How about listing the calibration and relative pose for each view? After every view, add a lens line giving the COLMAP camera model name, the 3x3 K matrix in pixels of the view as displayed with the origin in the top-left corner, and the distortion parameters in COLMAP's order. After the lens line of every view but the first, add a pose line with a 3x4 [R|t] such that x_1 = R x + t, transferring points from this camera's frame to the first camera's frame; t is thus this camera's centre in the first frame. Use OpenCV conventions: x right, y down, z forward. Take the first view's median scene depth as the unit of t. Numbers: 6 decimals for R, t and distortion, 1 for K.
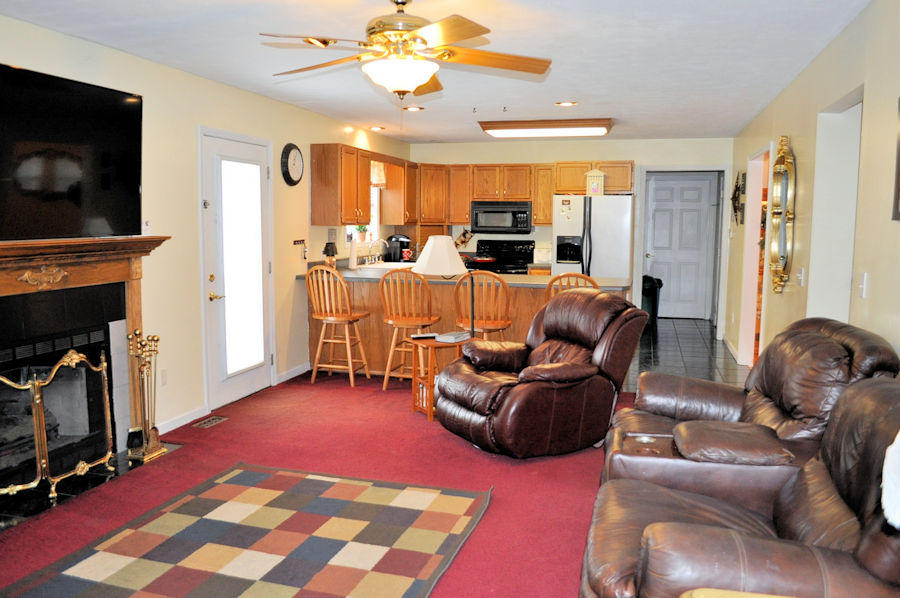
lens RADIAL K [[725.1, 0, 450.0], [0, 725.1, 299.0], [0, 0, 1]] dist [-0.084507, 0.006163]
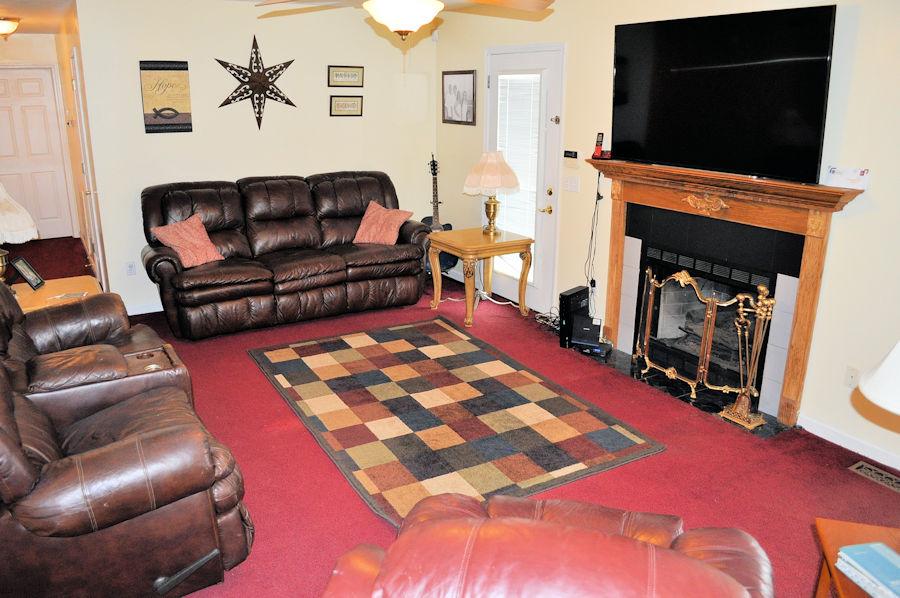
lens RADIAL K [[703.9, 0, 450.0], [0, 703.9, 299.0], [0, 0, 1]] dist [-0.082254, 0.006417]
pose [[-0.693254, 0.194535, -0.693941, 0.403452], [-0.087010, 0.933245, 0.348544, -0.194041], [0.715421, 0.302010, -0.630050, 1.178505]]
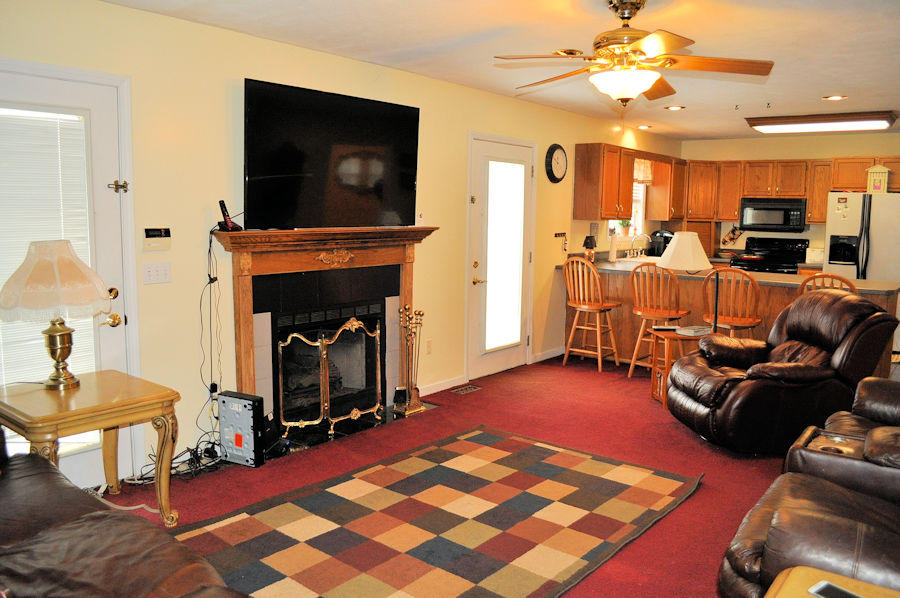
lens RADIAL K [[703.9, 0, 450.0], [0, 703.9, 299.0], [0, 0, 1]] dist [-0.082254, 0.006417]
pose [[0.919072, 0.054521, -0.390301, 0.080929], [-0.049818, 0.998512, 0.022173, 0.003192], [0.390929, -0.000935, 0.920420, -0.051791]]
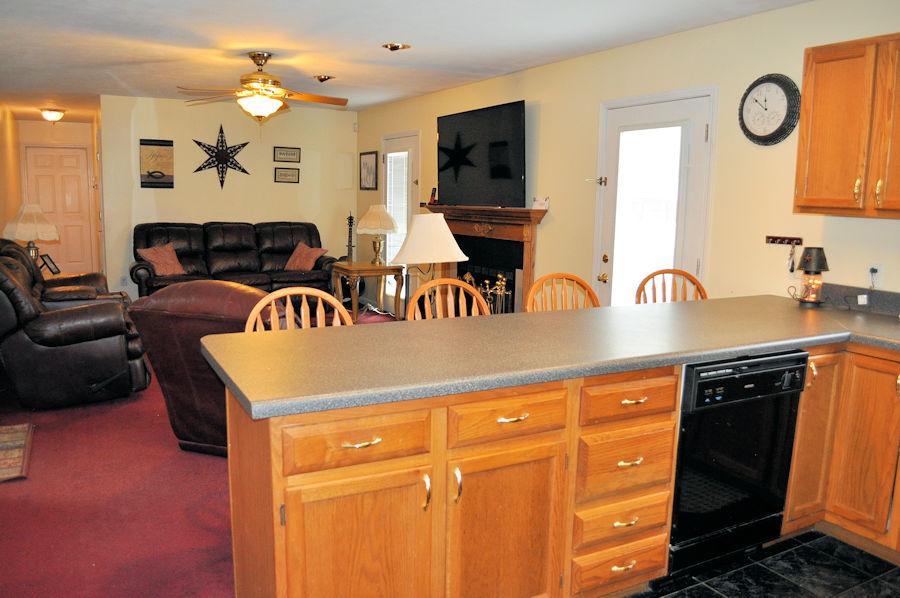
lens RADIAL K [[710.6, 0, 450.0], [0, 710.6, 299.0], [0, 0, 1]] dist [-0.083673, 0.016066]
pose [[-0.727016, 0.076900, -0.682301, 0.538625], [-0.099860, 0.971301, 0.215876, -0.185444], [0.679320, 0.225080, -0.698472, 1.774041]]
